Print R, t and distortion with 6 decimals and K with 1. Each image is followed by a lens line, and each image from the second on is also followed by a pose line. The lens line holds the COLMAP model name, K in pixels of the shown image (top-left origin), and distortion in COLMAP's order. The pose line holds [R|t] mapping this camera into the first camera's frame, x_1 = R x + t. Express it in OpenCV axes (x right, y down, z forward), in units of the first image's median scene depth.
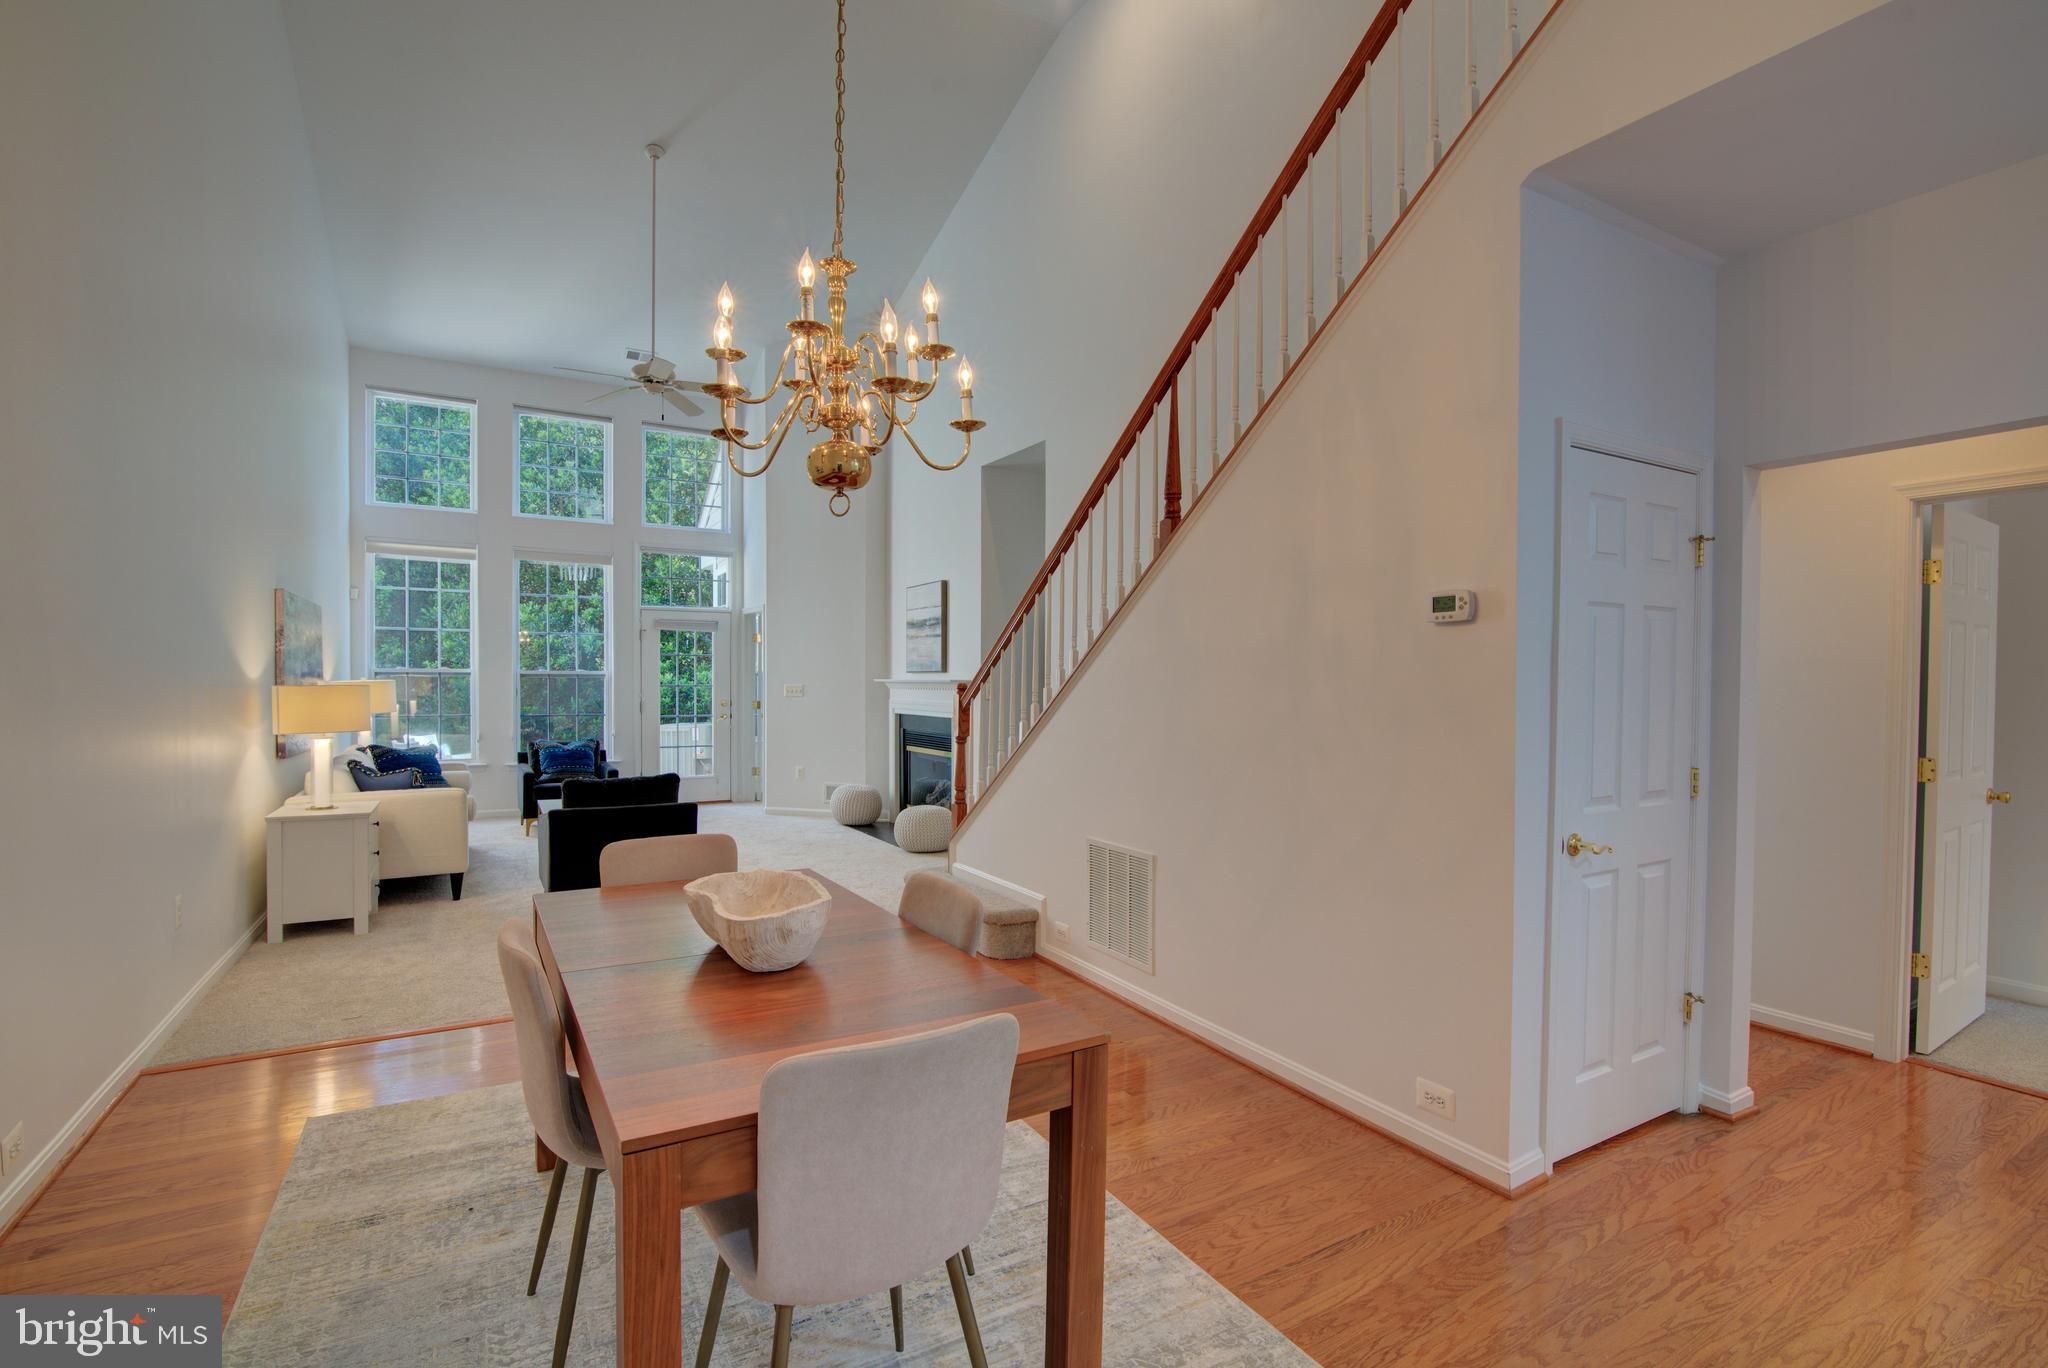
lens RADIAL K [[947.3, 0, 1017.9], [0, 947.3, 693.5], [0, 0, 1]] dist [-0.018493, -0.000586]
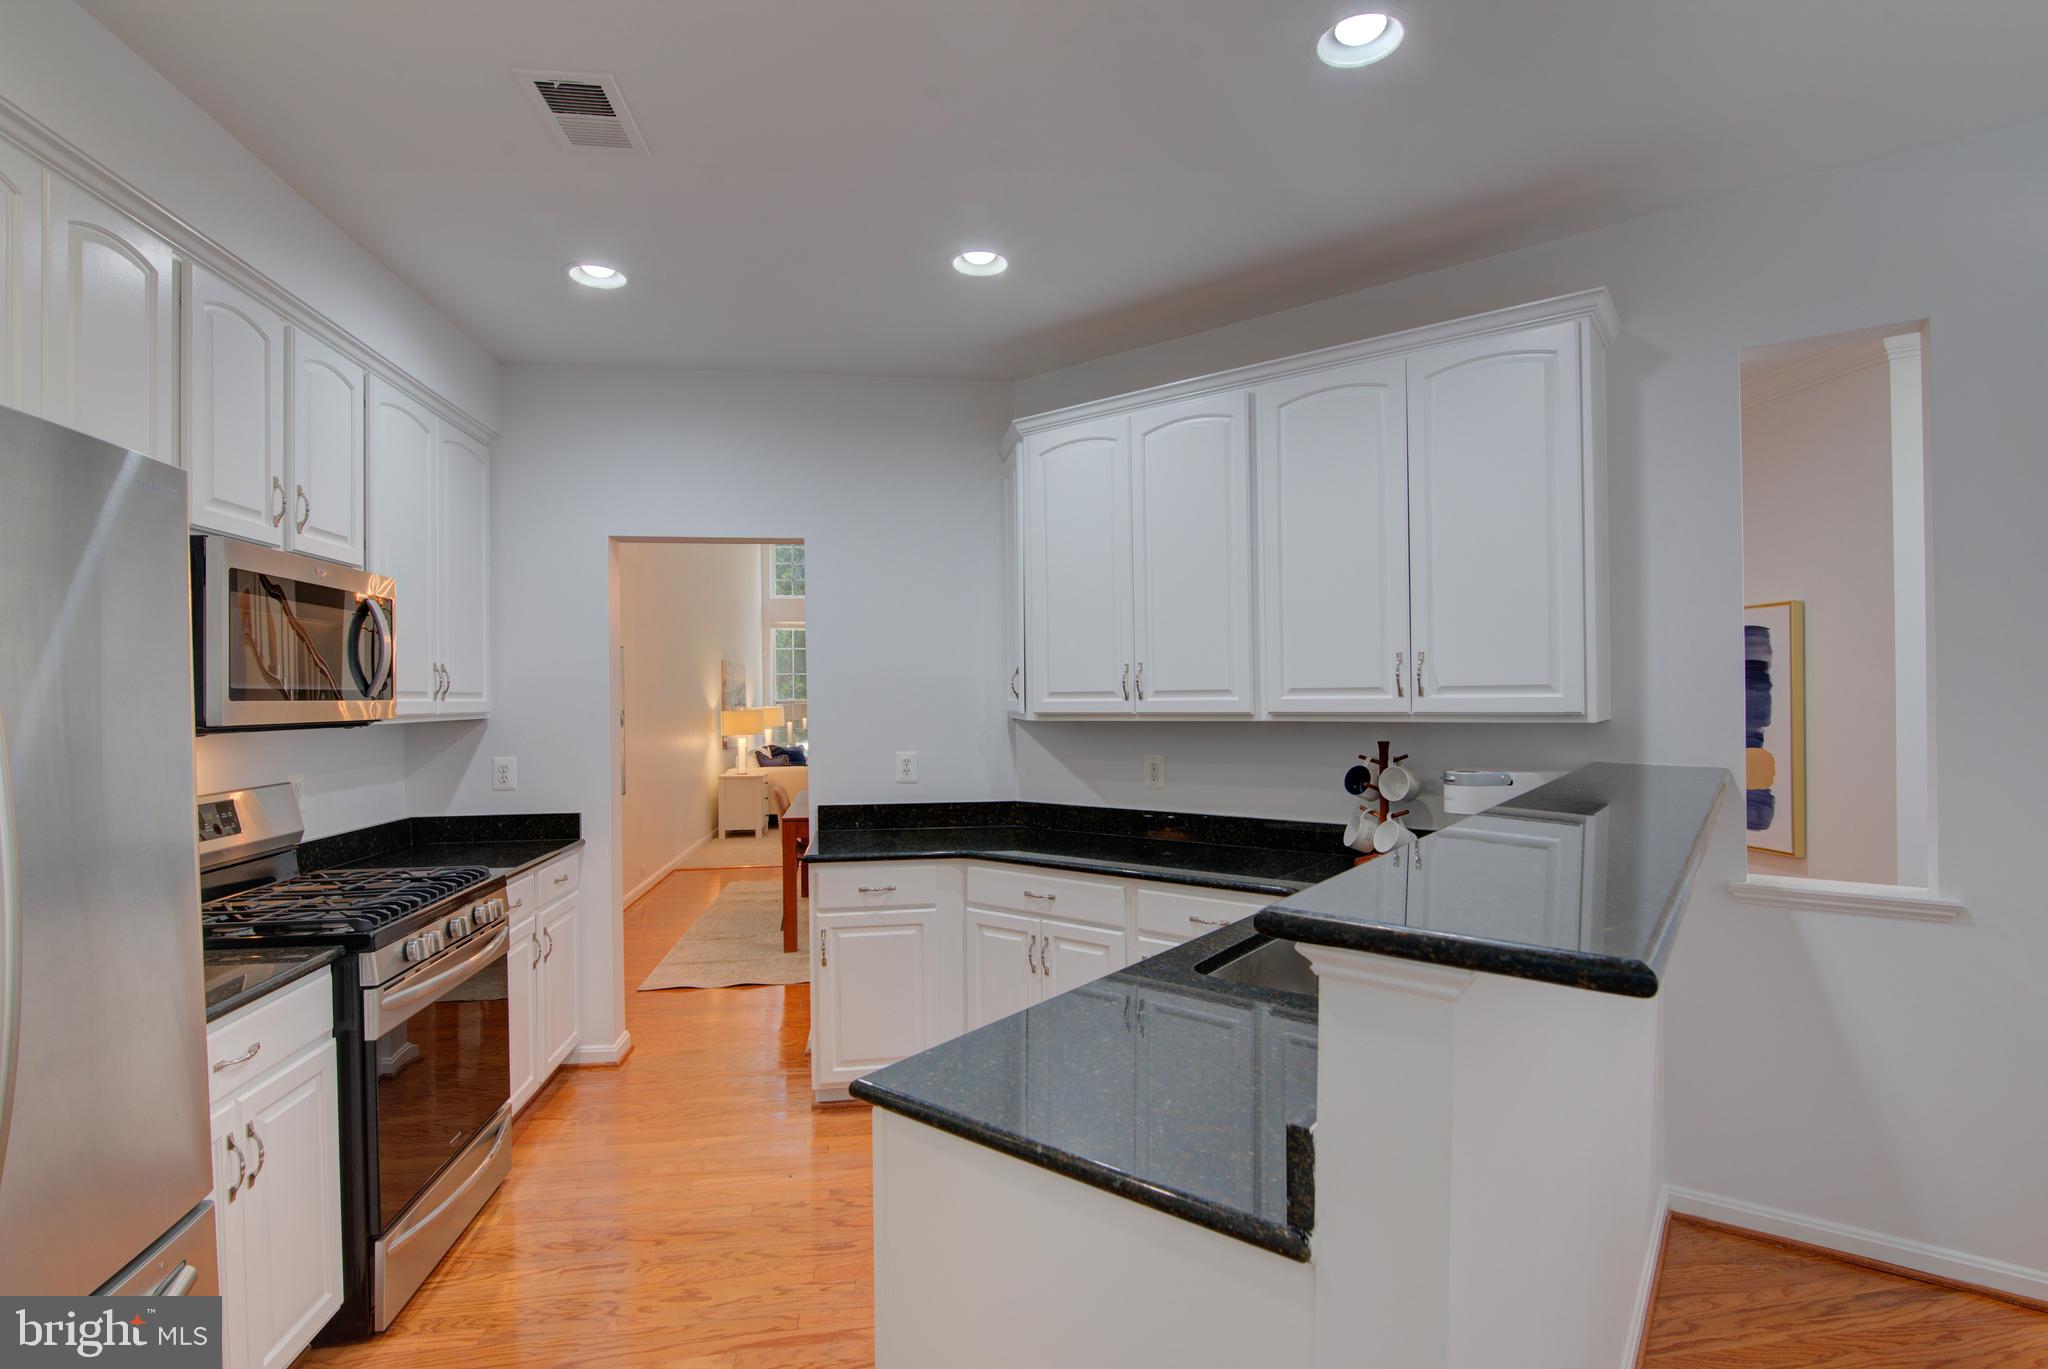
lens RADIAL K [[985.9, 0, 1038.6], [0, 985.9, 690.9], [0, 0, 1]] dist [-0.001847, -0.000249]
pose [[0.933784, -0.015036, -0.357521, 0.517496], [0.007889, 0.999739, -0.021440, -0.001526], [0.357750, 0.017200, 0.933659, -0.634605]]
